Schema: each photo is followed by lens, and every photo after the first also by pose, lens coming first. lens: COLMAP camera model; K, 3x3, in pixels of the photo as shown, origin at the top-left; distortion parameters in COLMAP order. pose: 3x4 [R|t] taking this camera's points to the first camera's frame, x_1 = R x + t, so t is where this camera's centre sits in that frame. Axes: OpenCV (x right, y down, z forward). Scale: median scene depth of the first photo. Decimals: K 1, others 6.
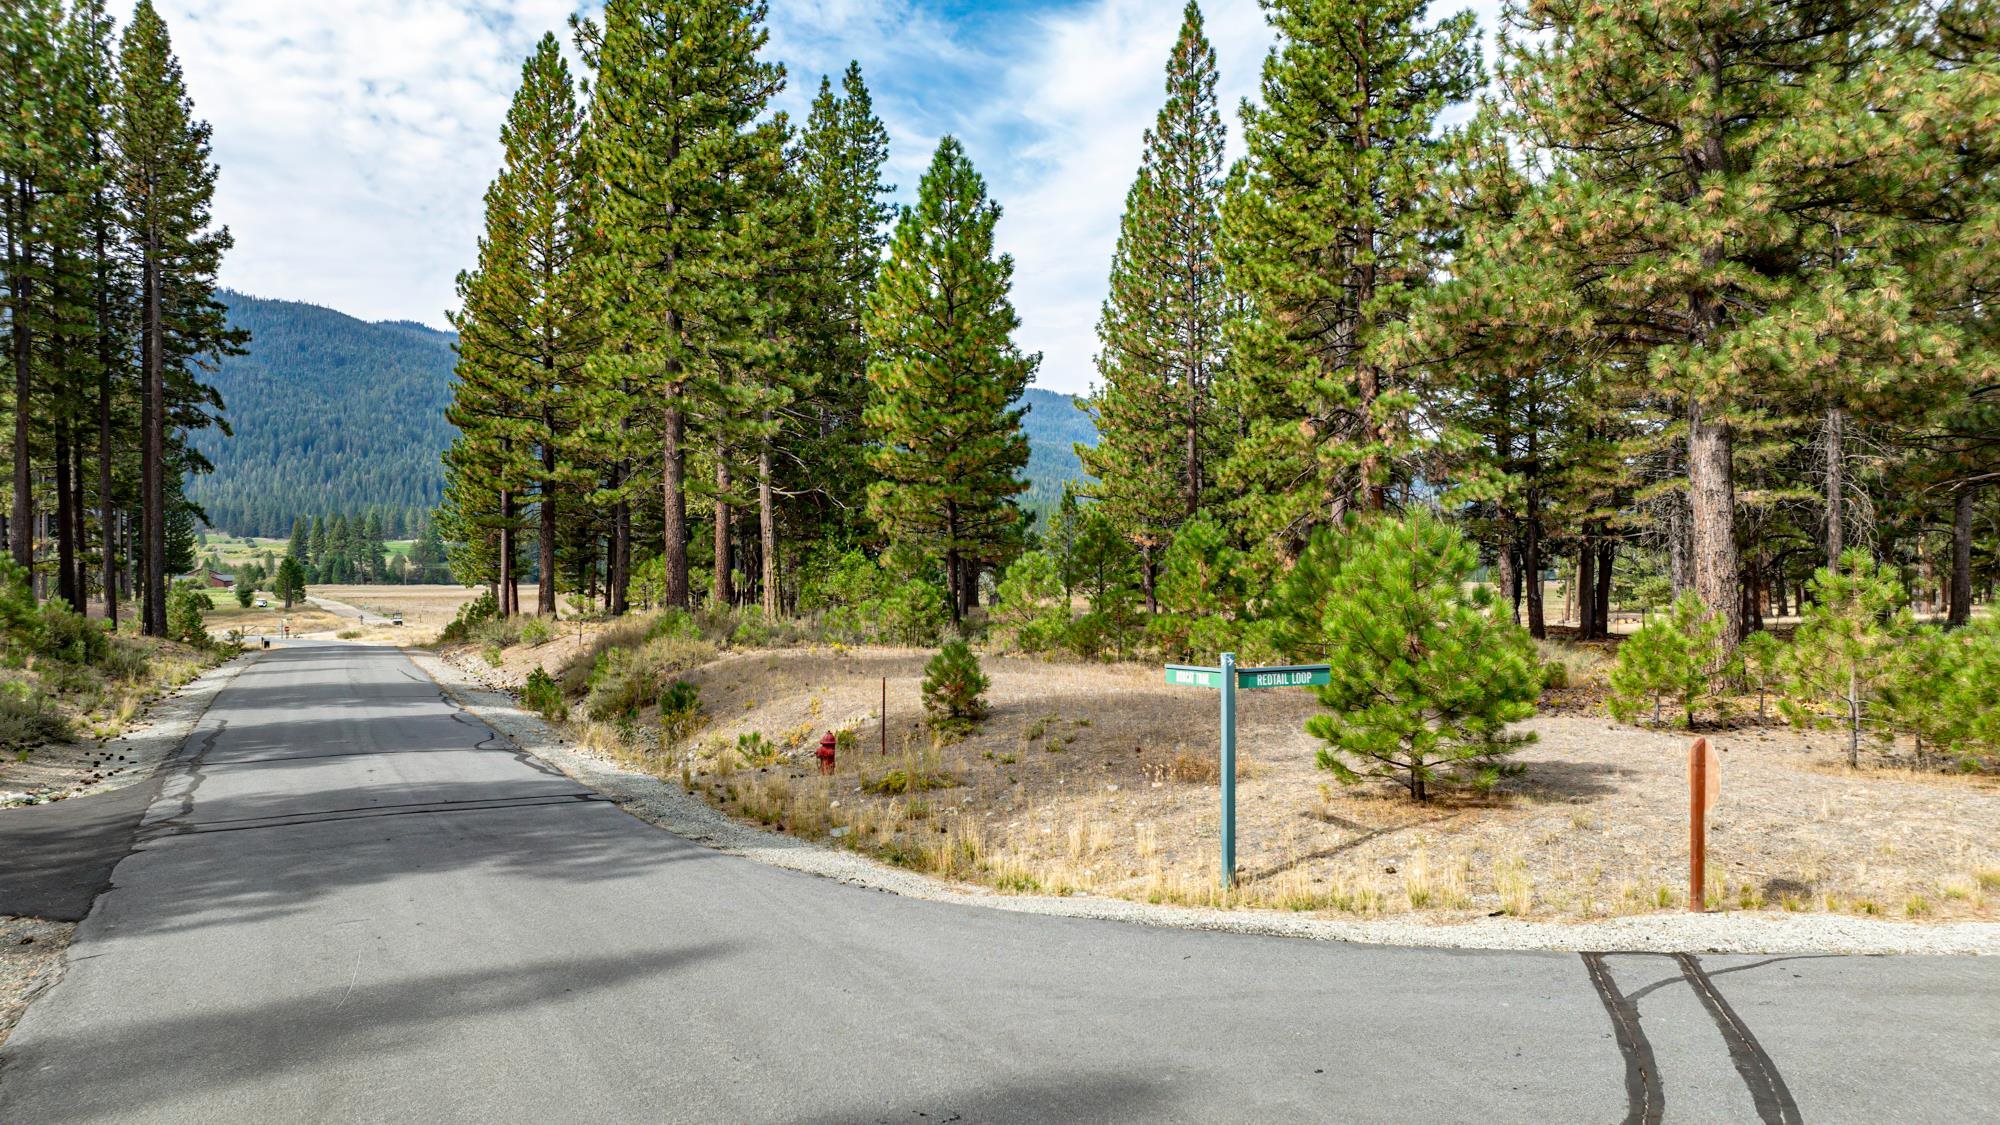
lens RADIAL K [[1413.1, 0, 1001.5], [0, 1413.1, 556.3], [0, 0, 1]] dist [-0.044341, 0.050811]
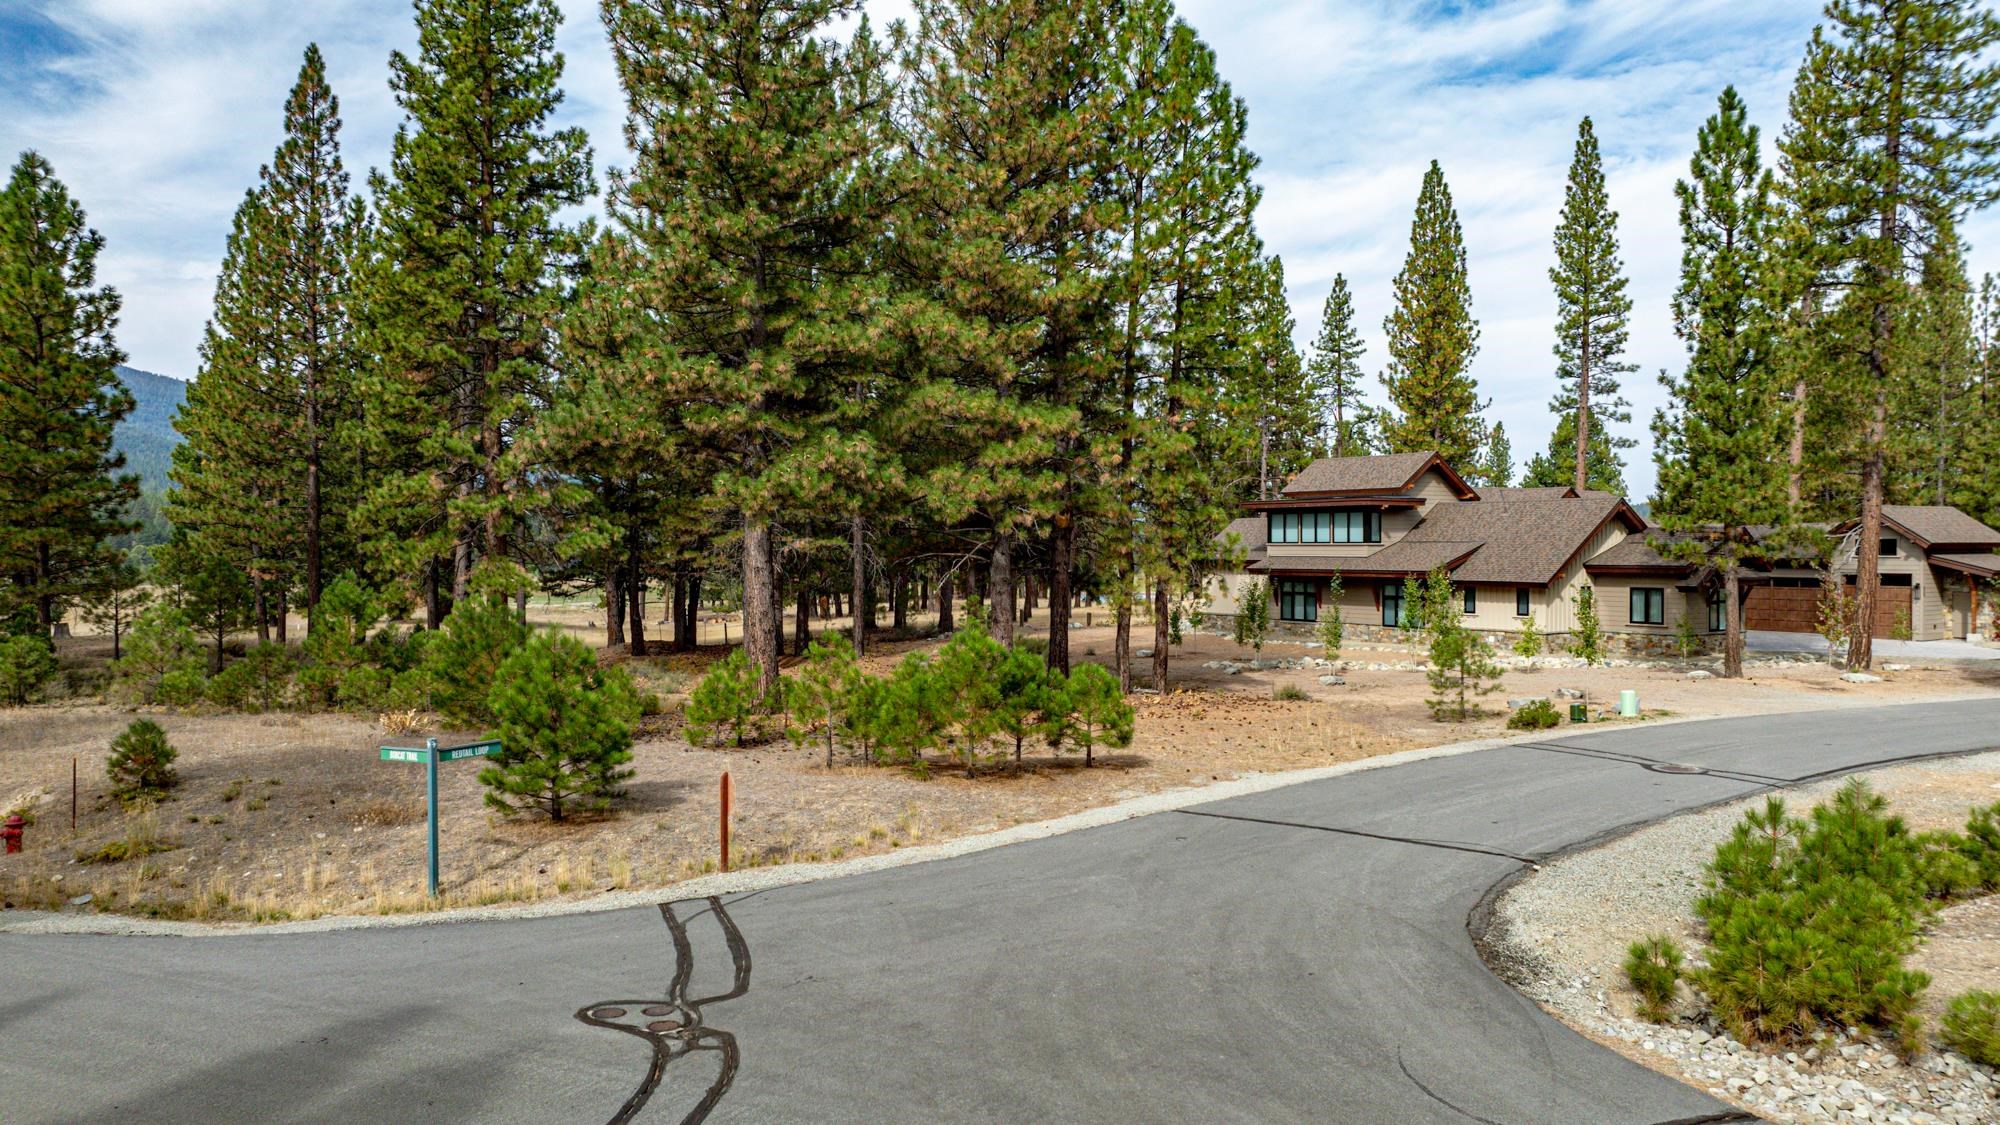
lens RADIAL K [[1413.1, 0, 999.7], [0, 1413.1, 540.8], [0, 0, 1]] dist [-0.044341, 0.050811]
pose [[0.816634, 0.000055, 0.577156, -0.114692], [0.003376, 0.999982, -0.004871, -0.073115], [-0.577146, 0.005926, 0.816620, -0.309010]]
